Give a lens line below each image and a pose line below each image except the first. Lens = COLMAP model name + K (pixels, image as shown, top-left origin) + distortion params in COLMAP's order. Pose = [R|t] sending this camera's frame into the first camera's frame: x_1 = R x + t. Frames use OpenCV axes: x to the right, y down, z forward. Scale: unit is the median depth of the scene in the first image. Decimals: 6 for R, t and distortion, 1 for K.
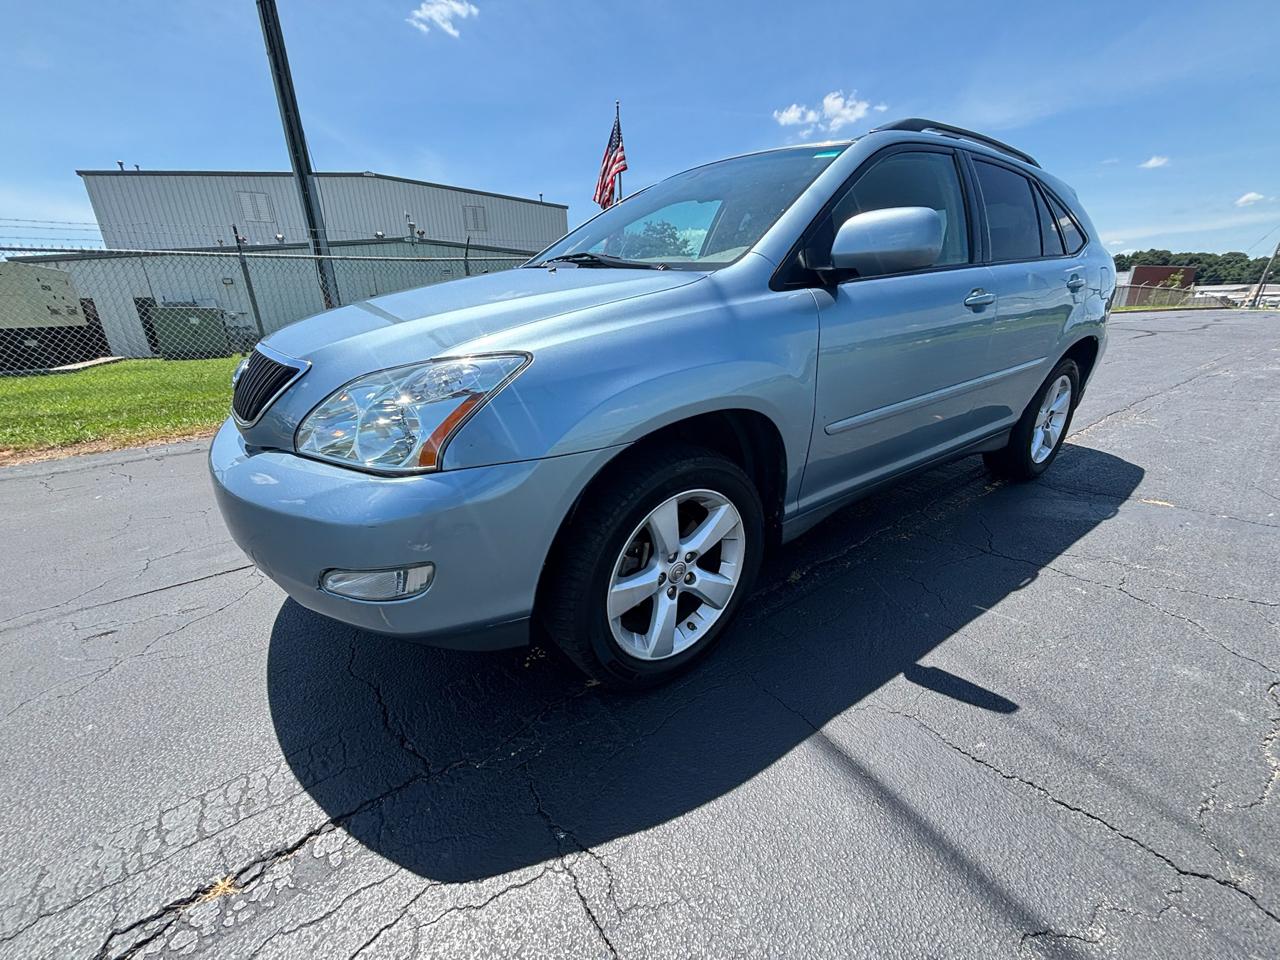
lens RADIAL K [[513.3, 0, 639.7], [0, 513.3, 478.5], [0, 0, 1]] dist [-0.000643, 0.001238]
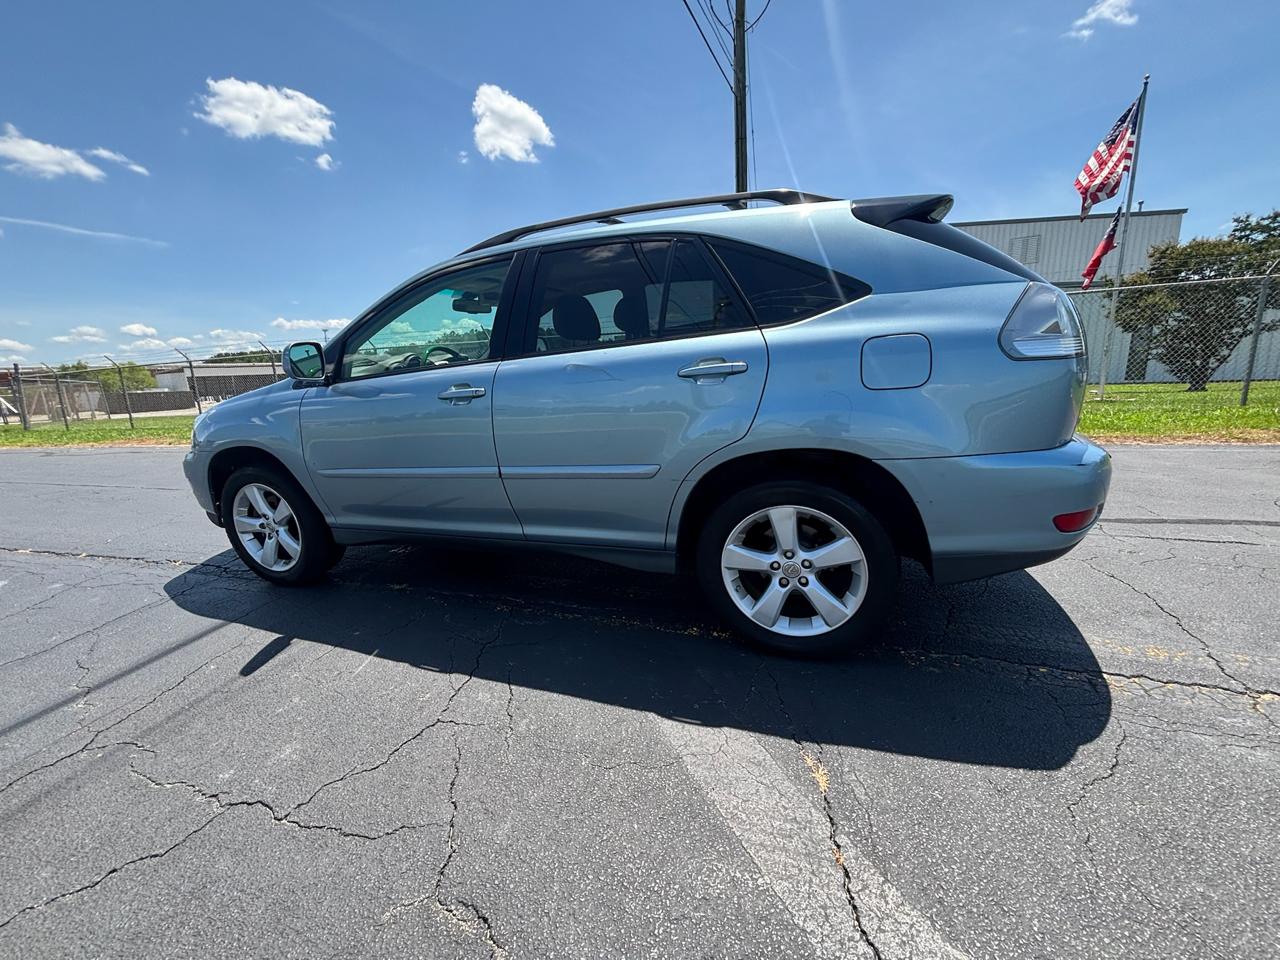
lens RADIAL K [[517.0, 0, 636.6], [0, 517.0, 470.6], [0, 0, 1]] dist [0.000404, -0.000094]
pose [[0.551254, 0.167670, -0.817316, 2.305558], [-0.237727, 0.970558, 0.038768, -0.413330], [0.799753, 0.172928, 0.574884, 0.896350]]
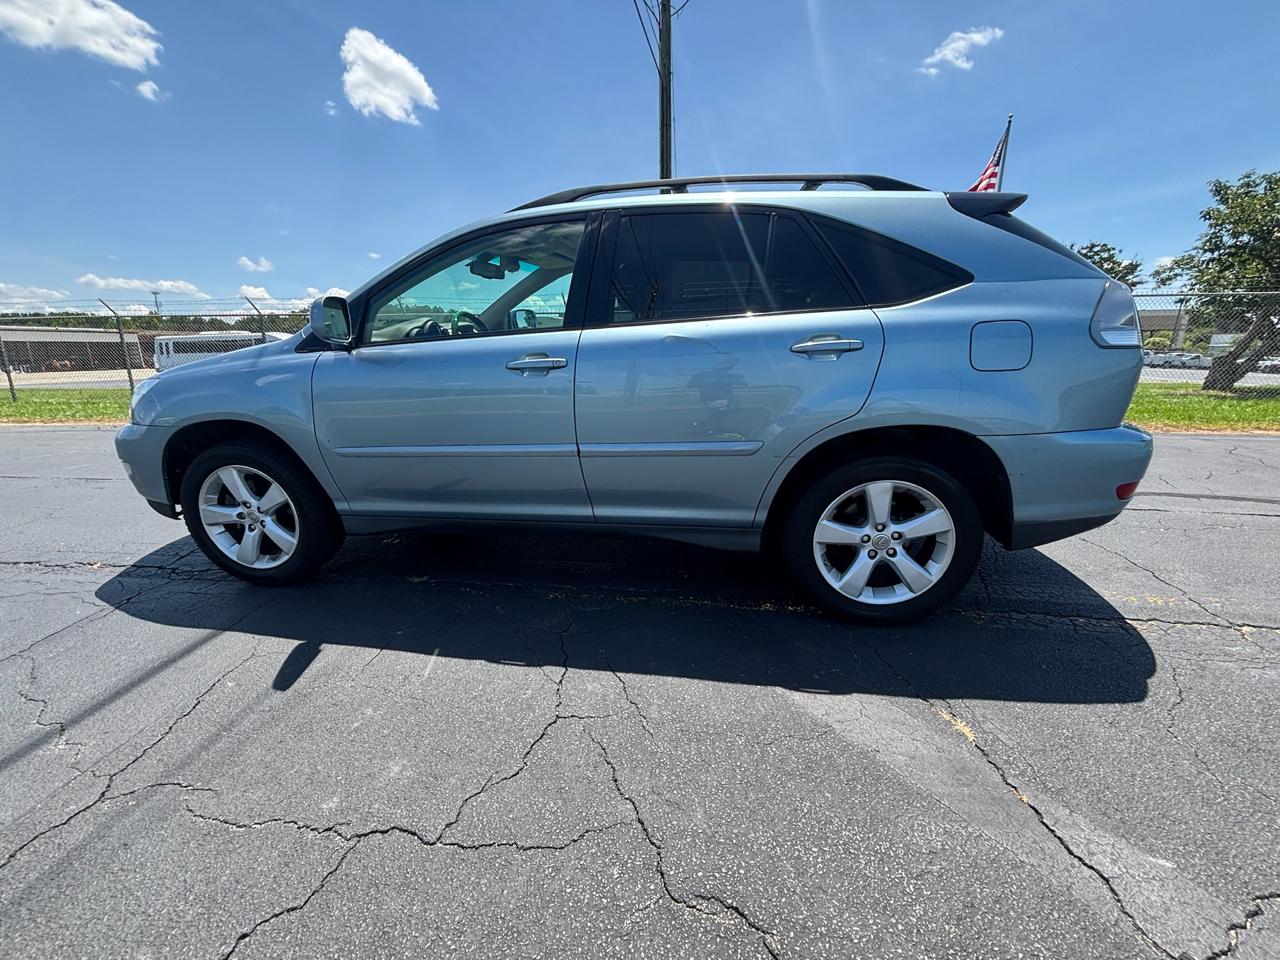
lens RADIAL K [[516.7, 0, 636.6], [0, 516.7, 471.5], [0, 0, 1]] dist [0.001153, -0.000636]
pose [[0.705294, 0.185310, -0.684267, 1.961394], [-0.239575, 0.970747, 0.015956, -0.267807], [0.667207, 0.152679, 0.729057, 0.555786]]
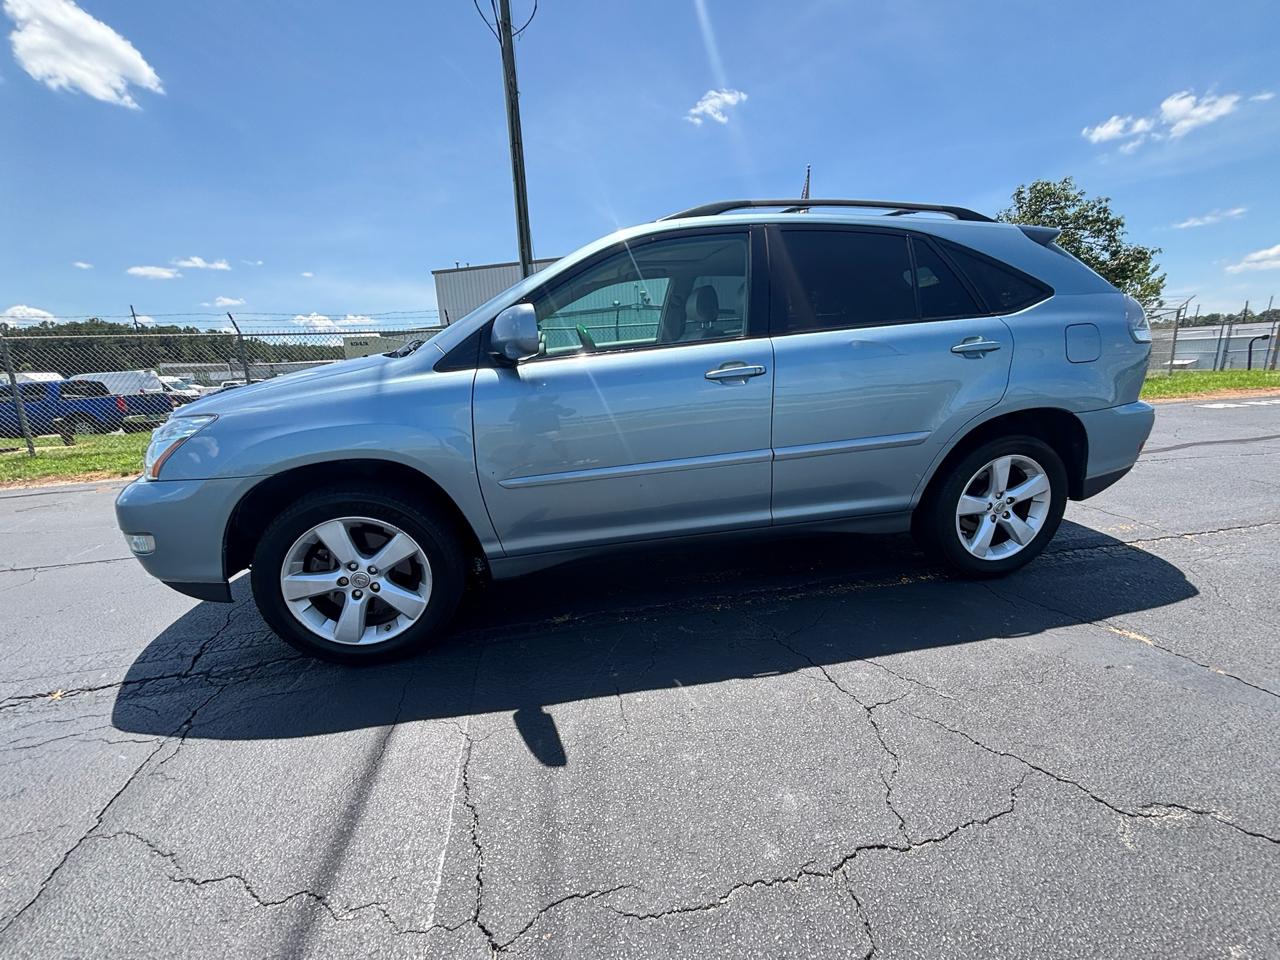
lens RADIAL K [[518.1, 0, 638.0], [0, 518.1, 472.8], [0, 0, 1]] dist [-0.002117, -0.000194]
pose [[0.904670, 0.079446, -0.418641, 1.190355], [-0.122535, 0.989471, -0.077019, -0.069800], [0.408114, 0.120975, 0.904880, 0.050382]]
